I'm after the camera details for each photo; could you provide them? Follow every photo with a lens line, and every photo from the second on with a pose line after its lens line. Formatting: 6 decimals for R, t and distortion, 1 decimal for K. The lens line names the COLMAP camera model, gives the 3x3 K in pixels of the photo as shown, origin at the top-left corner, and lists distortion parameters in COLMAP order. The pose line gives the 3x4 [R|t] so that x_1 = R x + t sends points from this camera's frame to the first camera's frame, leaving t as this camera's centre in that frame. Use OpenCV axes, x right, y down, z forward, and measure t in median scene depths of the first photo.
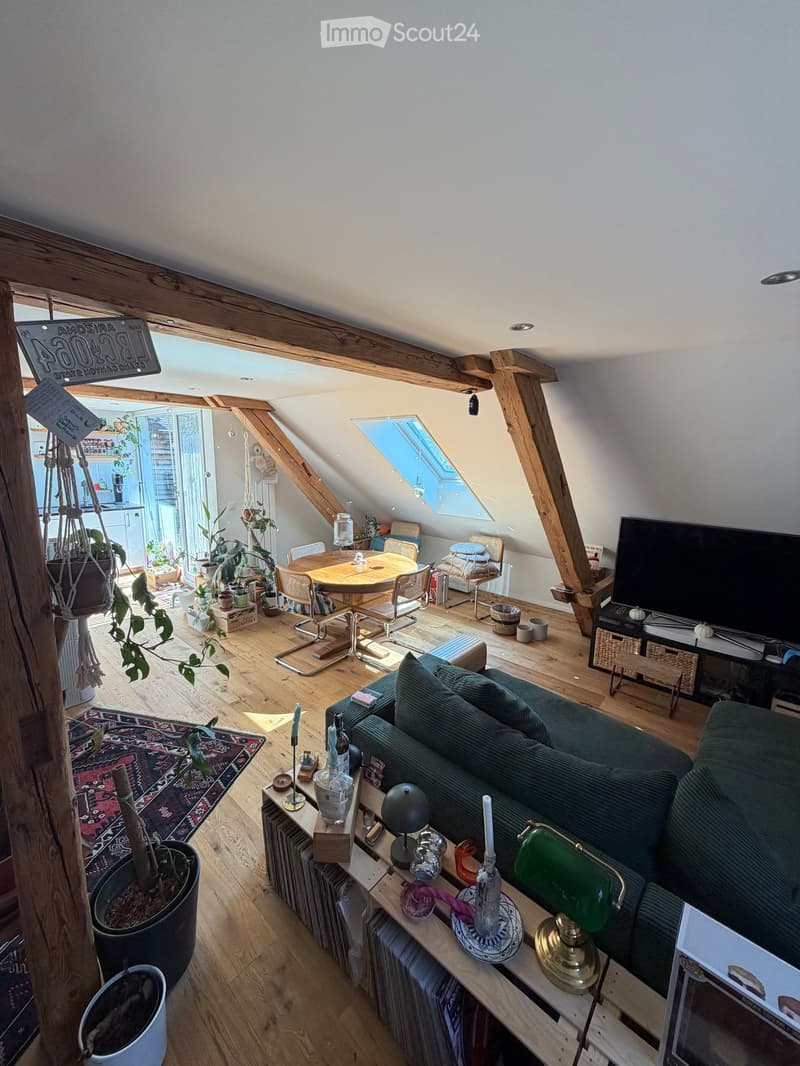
lens RADIAL K [[425.1, 0, 400.1], [0, 425.1, 529.1], [0, 0, 1]] dist [0.001727, 0.000300]
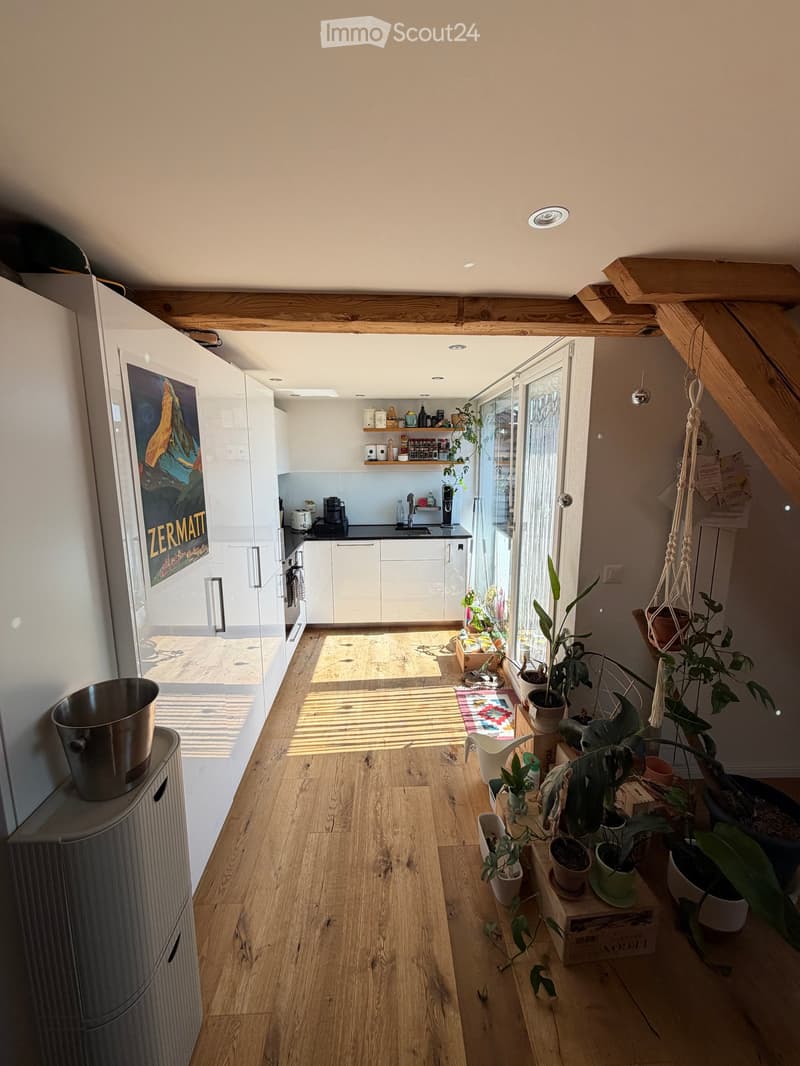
lens RADIAL K [[425.1, 0, 400.1], [0, 425.1, 529.1], [0, 0, 1]] dist [0.001727, 0.000300]
pose [[0.690874, 0.104090, -0.715442, -0.318206], [-0.113653, 0.992914, 0.034710, -0.118793], [0.713986, 0.057332, 0.697809, 0.717555]]
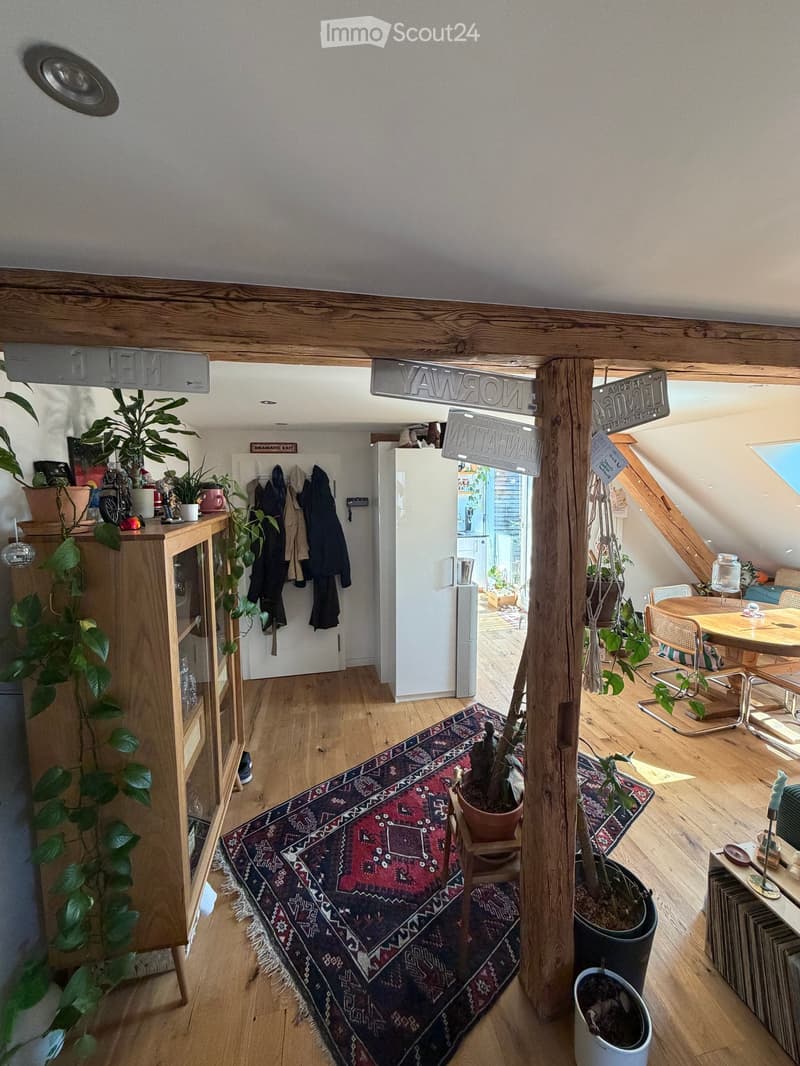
lens RADIAL K [[425.1, 0, 400.1], [0, 425.1, 529.1], [0, 0, 1]] dist [0.001727, 0.000300]
pose [[0.793882, 0.036023, -0.607004, -0.153994], [-0.083517, 0.995243, -0.050165, 0.011980], [0.602310, 0.090520, 0.793114, -0.088229]]
